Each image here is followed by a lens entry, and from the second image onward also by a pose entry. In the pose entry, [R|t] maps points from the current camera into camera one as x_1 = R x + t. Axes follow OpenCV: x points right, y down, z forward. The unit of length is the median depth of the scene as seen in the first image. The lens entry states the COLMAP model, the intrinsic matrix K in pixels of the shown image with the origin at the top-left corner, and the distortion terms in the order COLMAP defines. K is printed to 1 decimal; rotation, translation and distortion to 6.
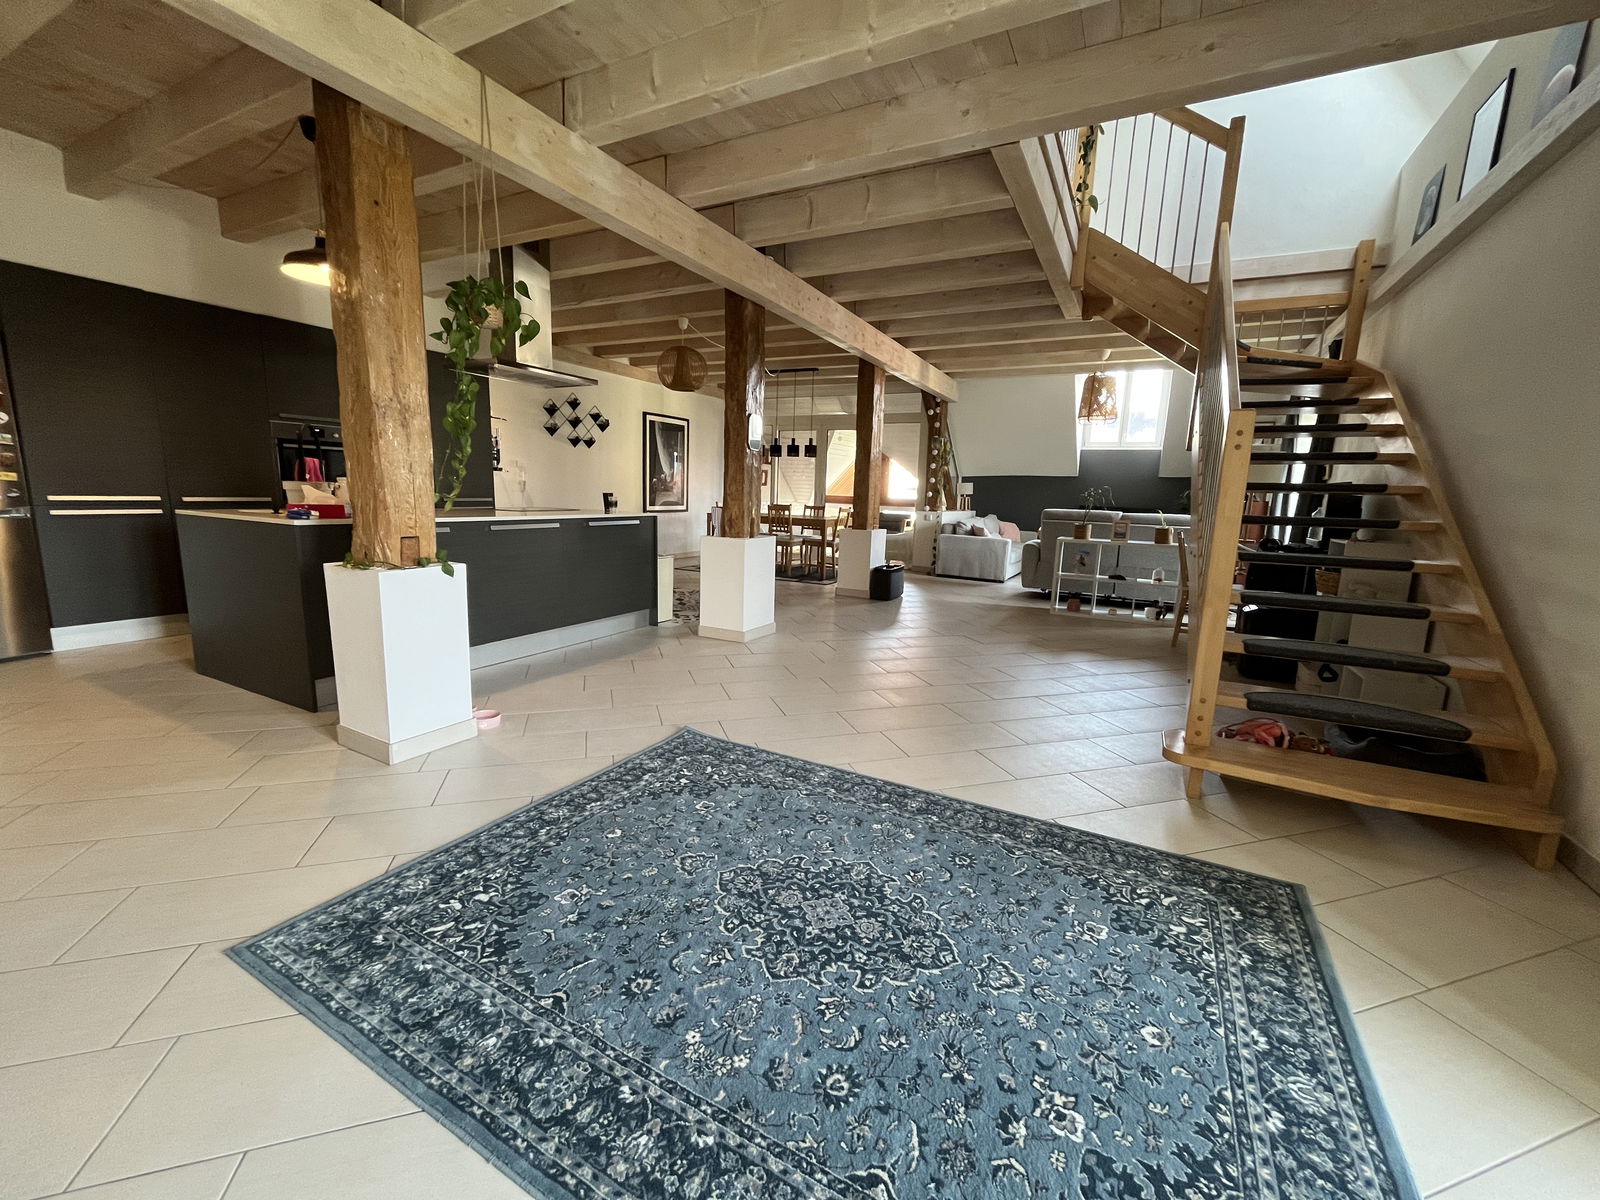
lens RADIAL K [[647.0, 0, 800.9], [0, 647.0, 604.6], [0, 0, 1]] dist [-0.002392, -0.000166]
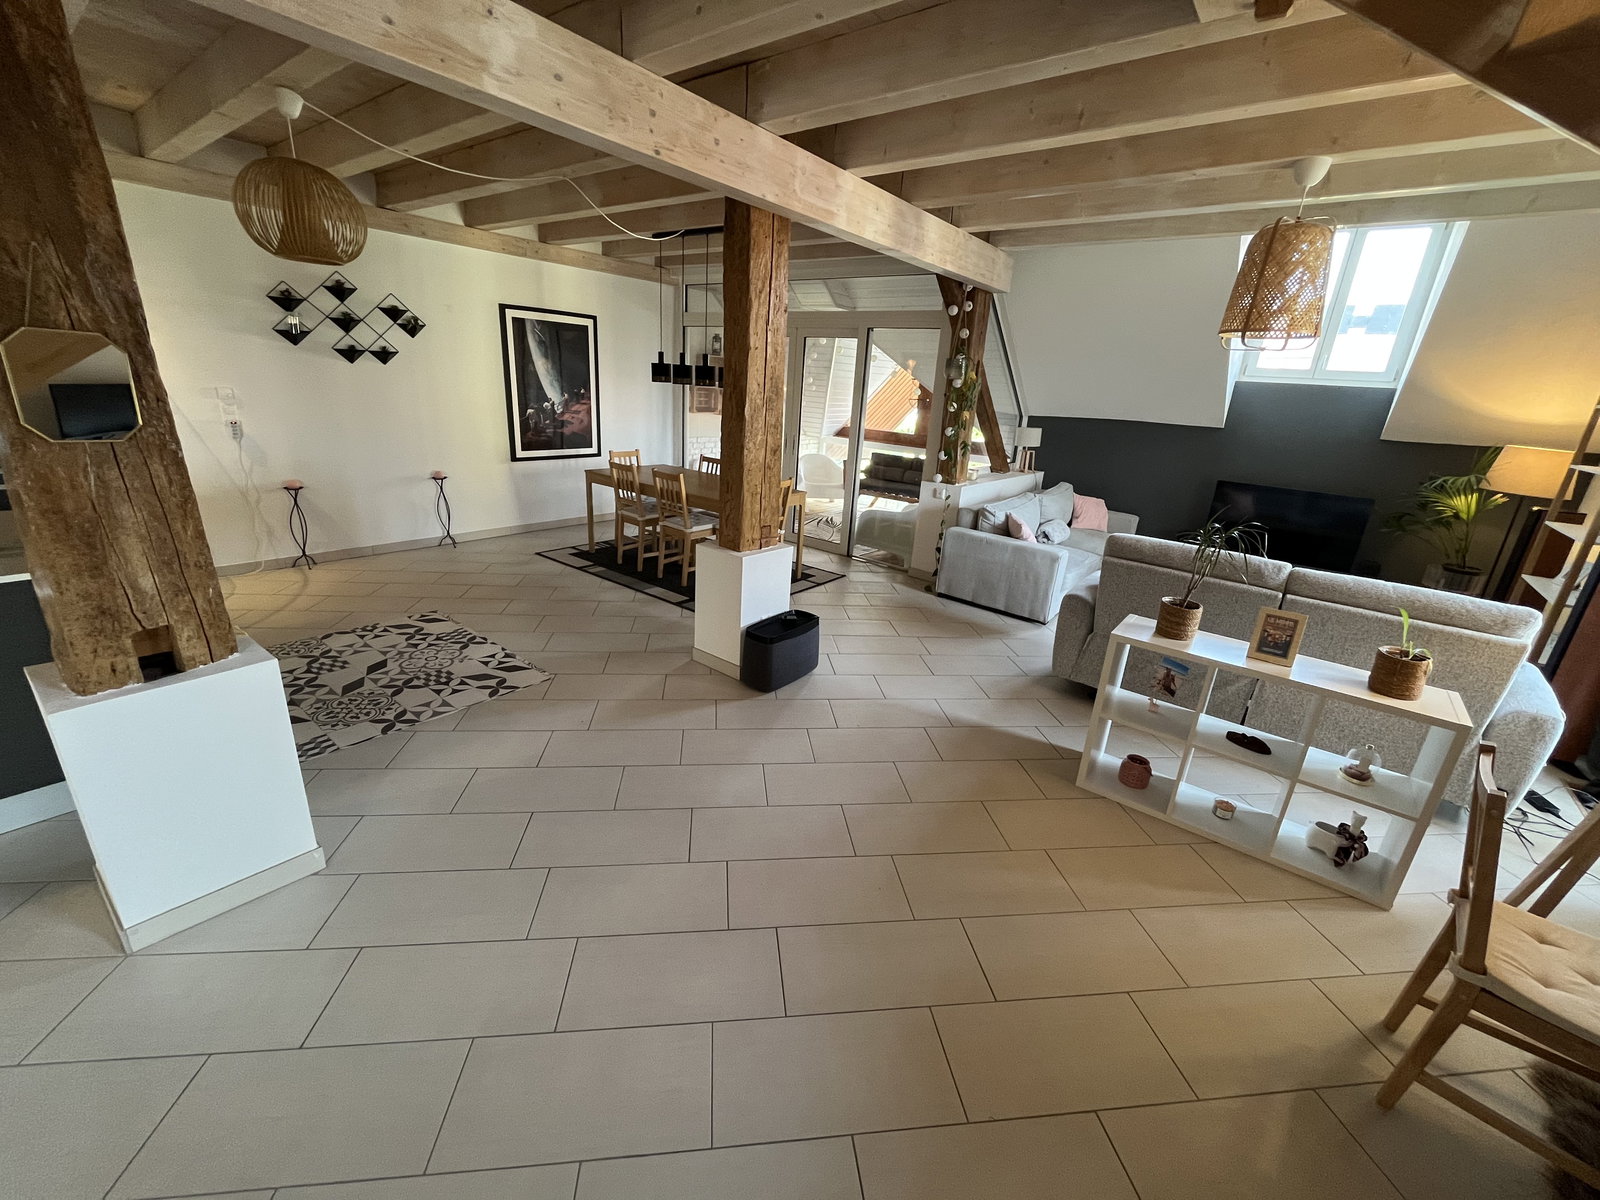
lens RADIAL K [[647.0, 0, 800.3], [0, 647.0, 603.5], [0, 0, 1]] dist [-0.002392, -0.000166]
pose [[0.981953, 0.088973, -0.166888, 0.762941], [-0.063003, 0.985916, 0.154922, -0.504809], [0.178321, -0.141612, 0.973729, 1.582468]]
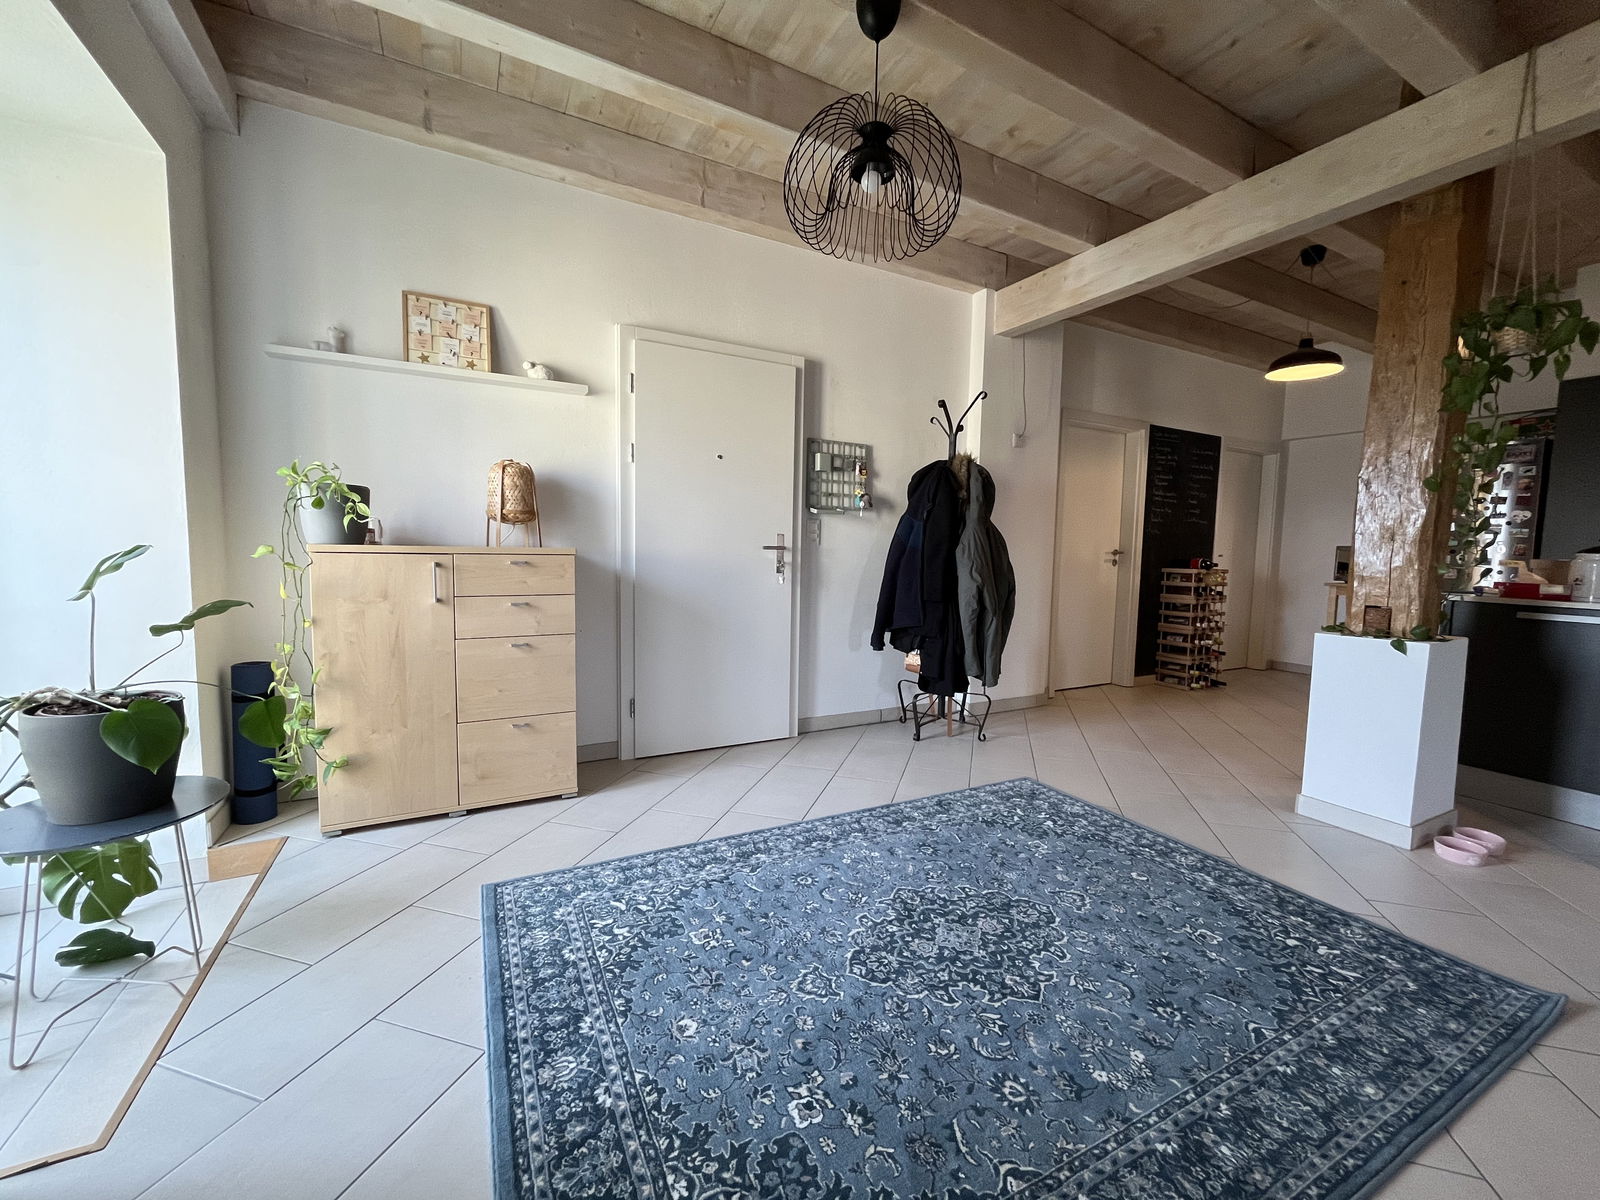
lens RADIAL K [[647.0, 0, 802.6], [0, 647.0, 602.1], [0, 0, 1]] dist [-0.002392, -0.000166]
pose [[-0.558048, 0.026529, -0.829385, 0.808845], [-0.180971, 0.971540, 0.152841, -0.122244], [0.809835, 0.235387, -0.537364, 0.972885]]
